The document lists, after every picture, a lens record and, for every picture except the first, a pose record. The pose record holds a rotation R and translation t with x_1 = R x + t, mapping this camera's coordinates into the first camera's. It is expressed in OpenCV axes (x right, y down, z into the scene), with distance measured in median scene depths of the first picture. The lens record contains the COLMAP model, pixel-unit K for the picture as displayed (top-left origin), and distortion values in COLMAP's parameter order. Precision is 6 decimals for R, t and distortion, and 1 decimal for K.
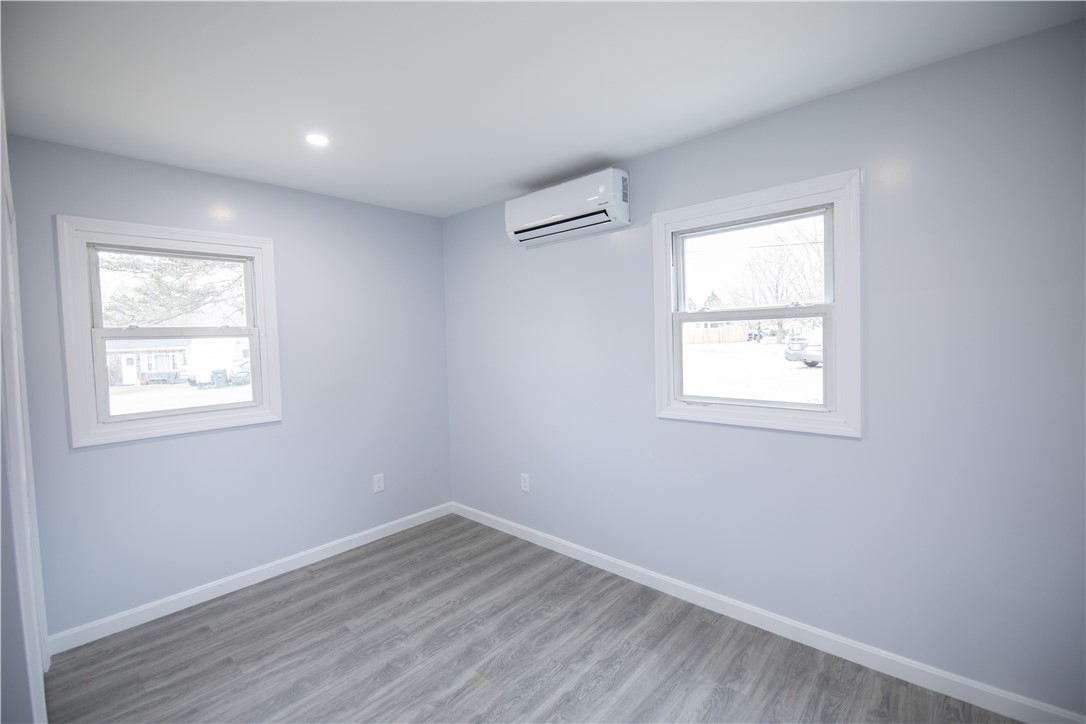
lens RADIAL K [[499.6, 0, 552.9], [0, 499.6, 367.9], [0, 0, 1]] dist [-0.009341, -0.005525]
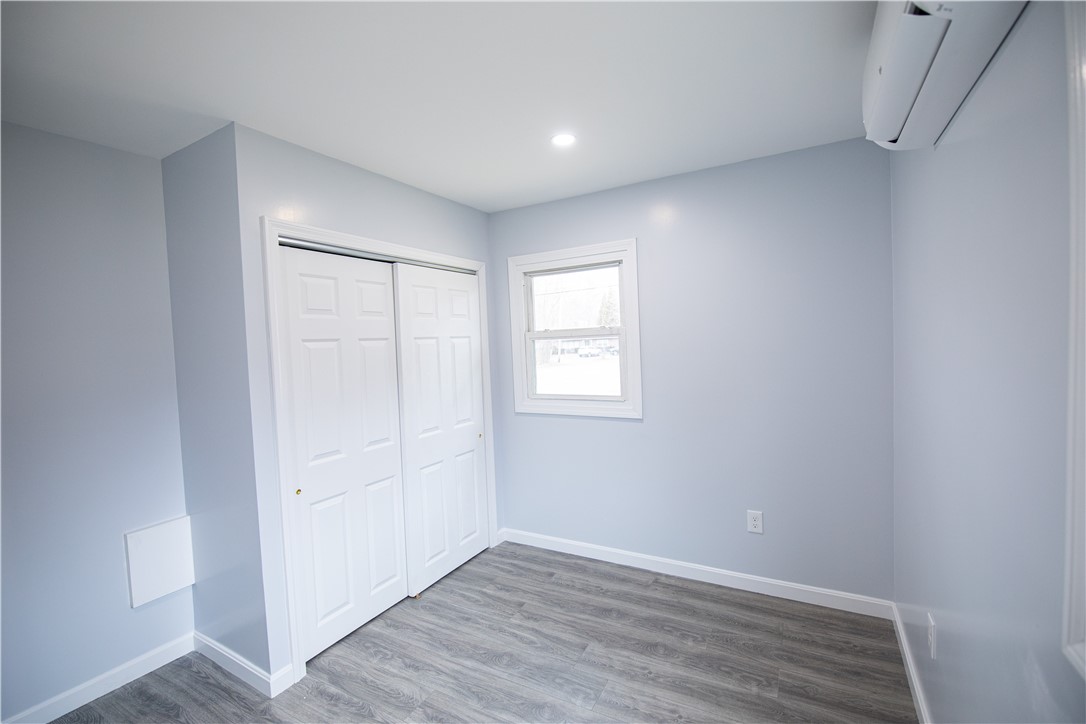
lens RADIAL K [[499.6, 0, 543.3], [0, 499.6, 360.5], [0, 0, 1]] dist [-0.009341, -0.005525]
pose [[0.155977, 0.071133, -0.985196, 0.447019], [-0.018548, 0.997439, 0.069080, -0.085930], [0.987586, 0.007499, 0.156897, 0.716595]]
